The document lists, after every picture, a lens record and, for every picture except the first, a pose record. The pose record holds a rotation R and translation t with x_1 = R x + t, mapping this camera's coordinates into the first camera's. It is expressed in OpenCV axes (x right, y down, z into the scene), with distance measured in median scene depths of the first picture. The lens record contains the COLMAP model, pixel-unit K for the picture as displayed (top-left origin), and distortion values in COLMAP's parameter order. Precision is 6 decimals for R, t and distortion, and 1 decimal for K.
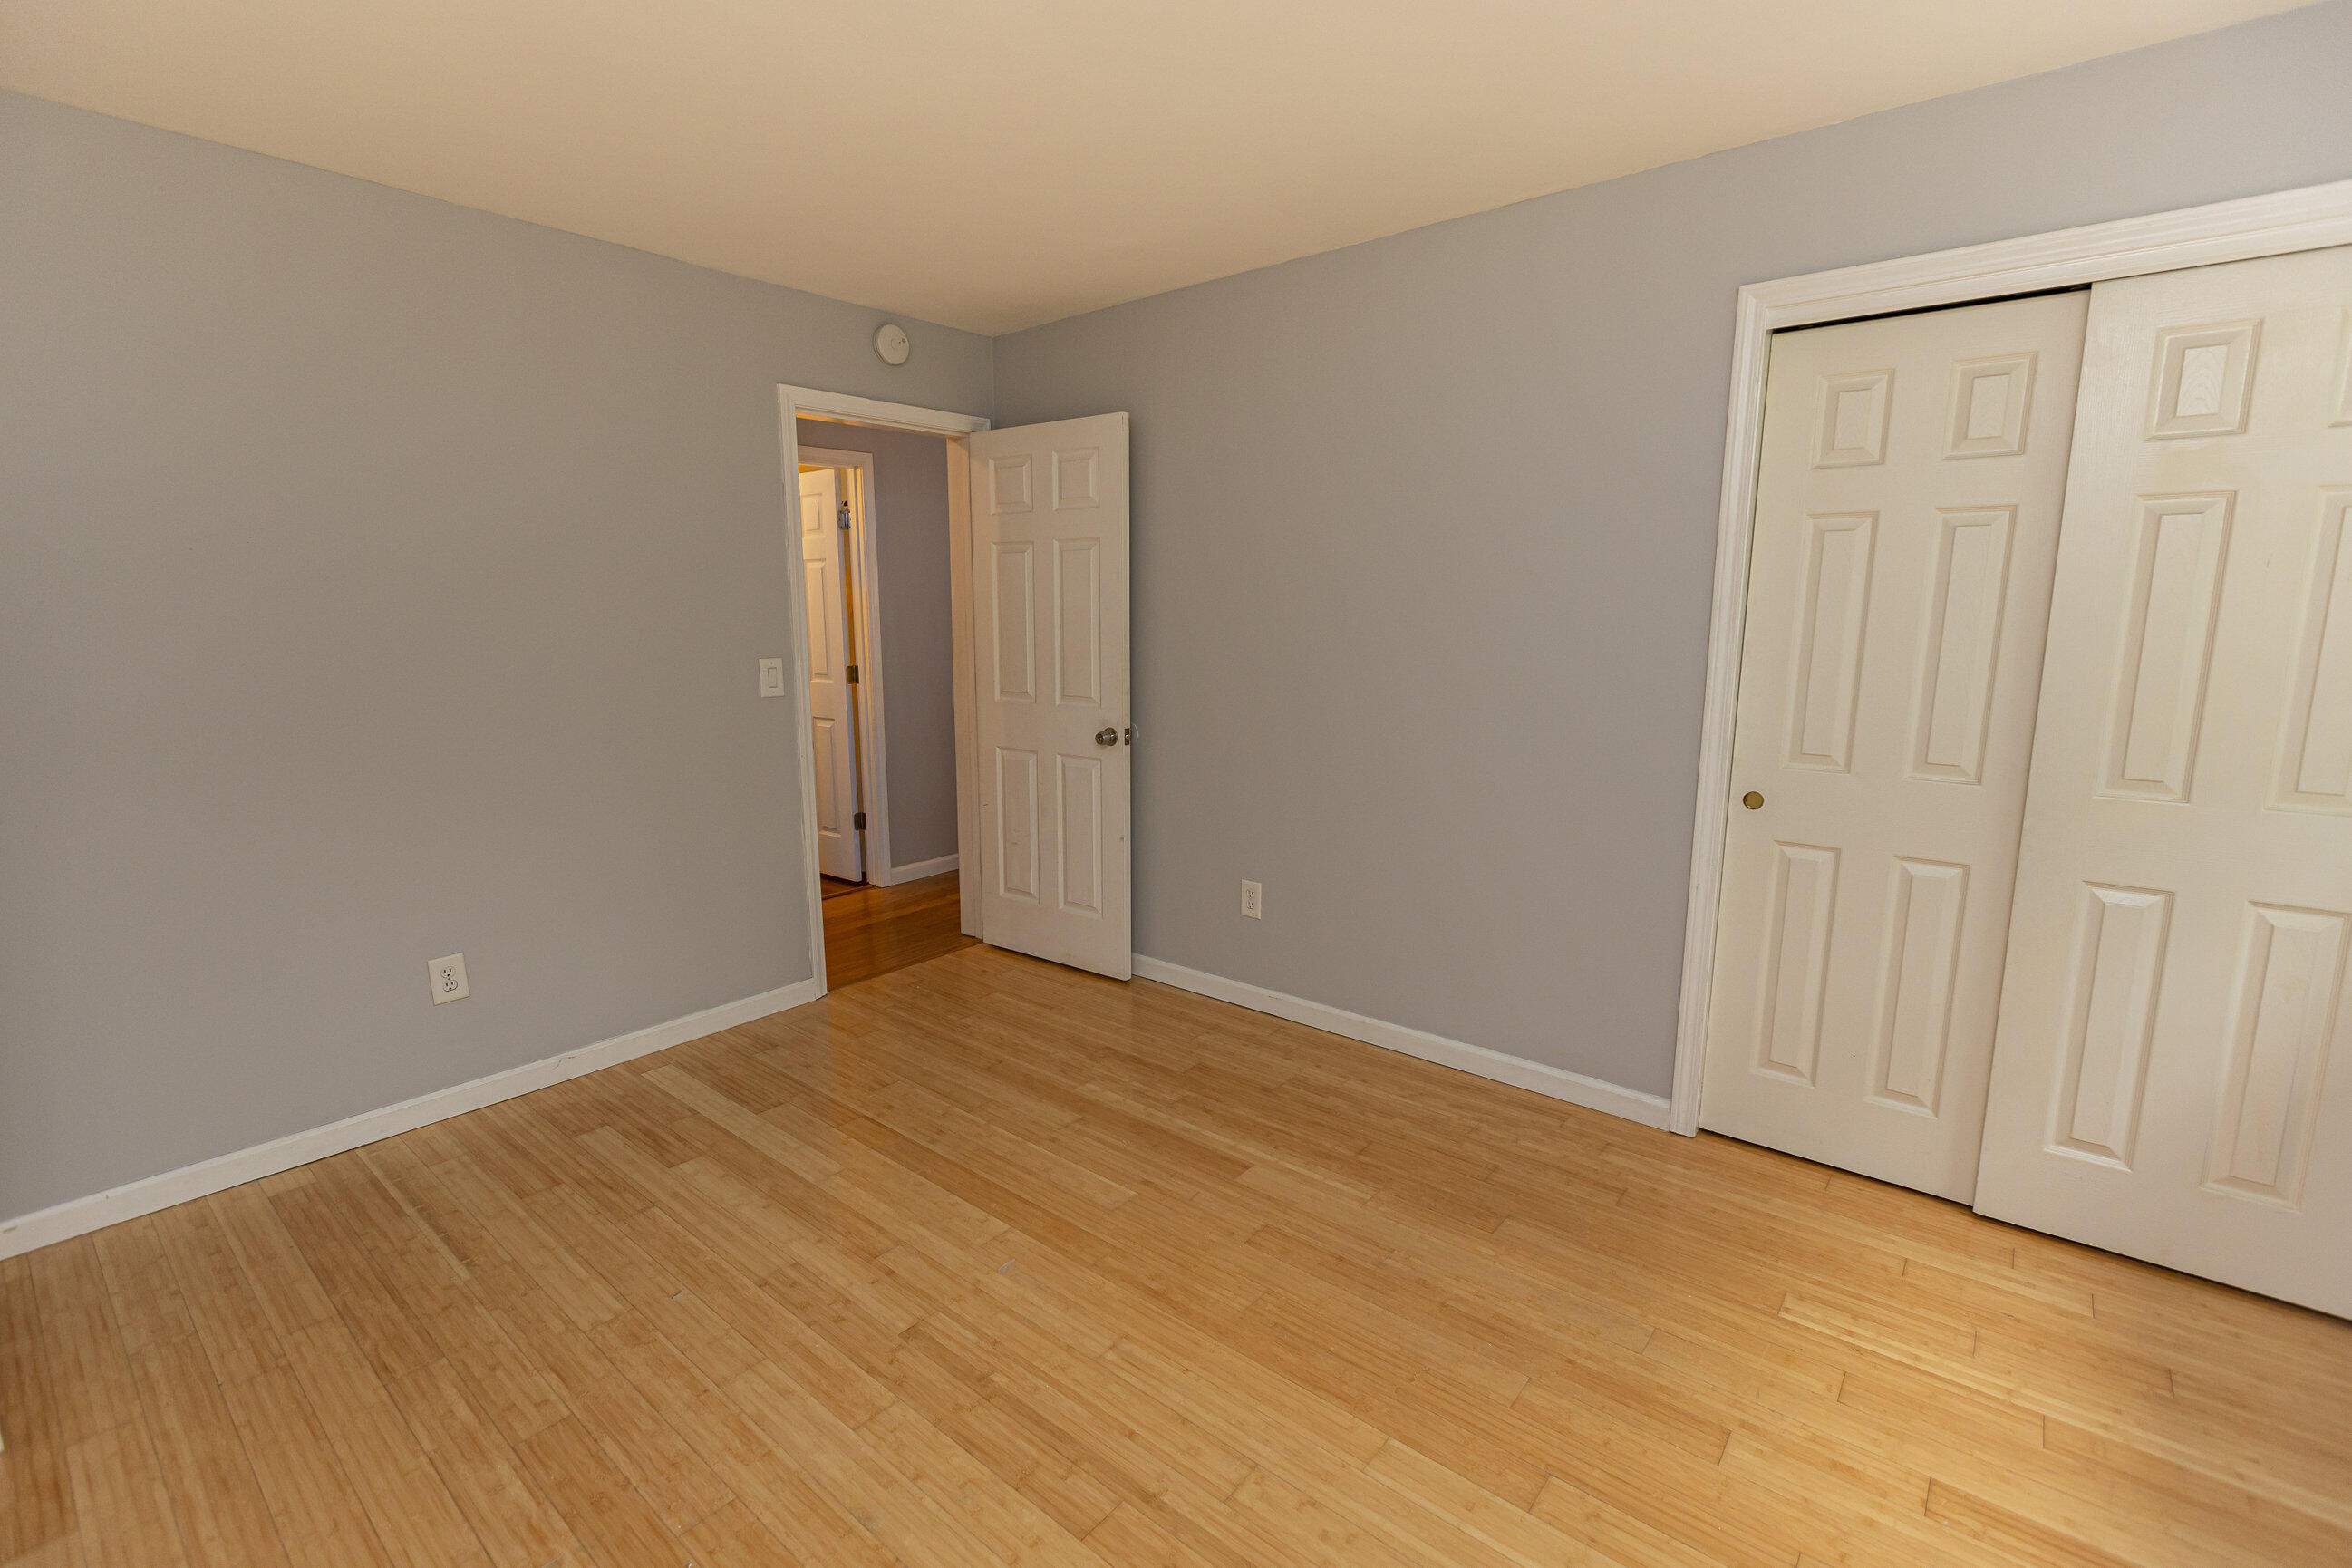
lens RADIAL K [[1051.3, 0, 1175.9], [0, 1051.3, 781.7], [0, 0, 1]] dist [0.000205, 0.000079]
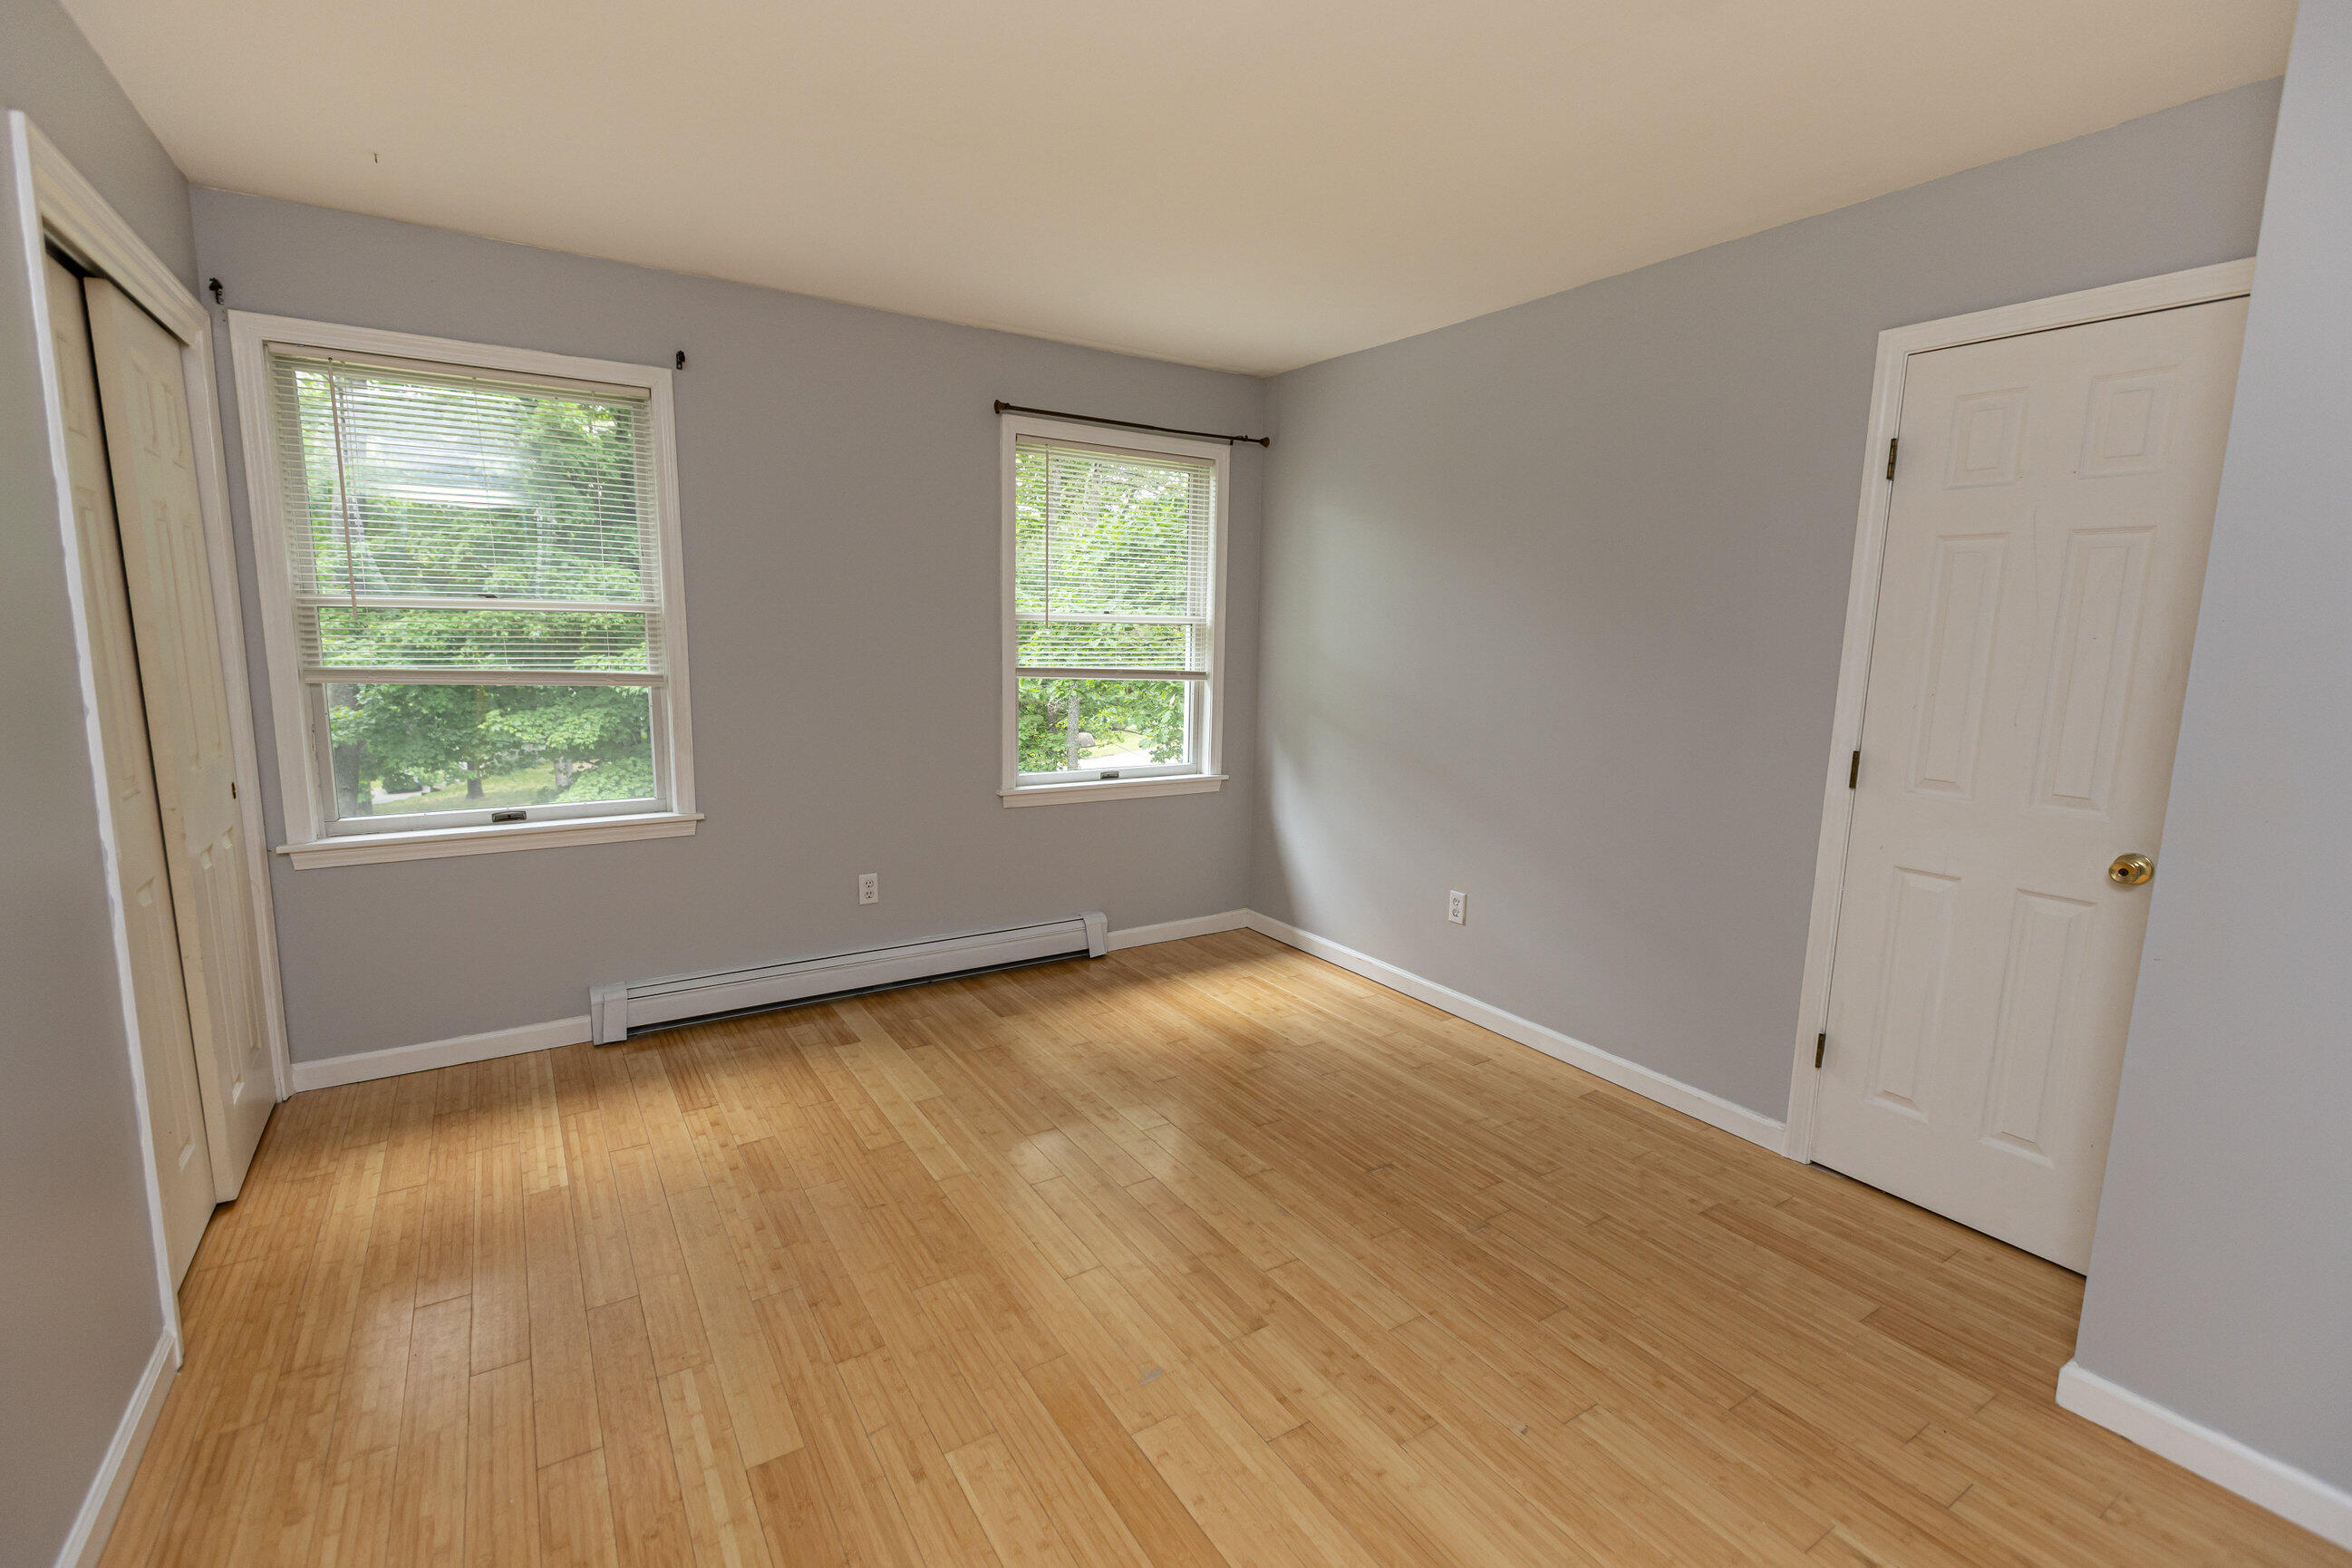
lens RADIAL K [[1051.3, 0, 1176.1], [0, 1051.3, 784.5], [0, 0, 1]] dist [0.000205, 0.000079]
pose [[-0.954192, -0.064812, 0.292092, -0.434937], [0.029748, 0.950867, 0.308168, -0.296094], [-0.297713, 0.302740, -0.905381, 1.763198]]
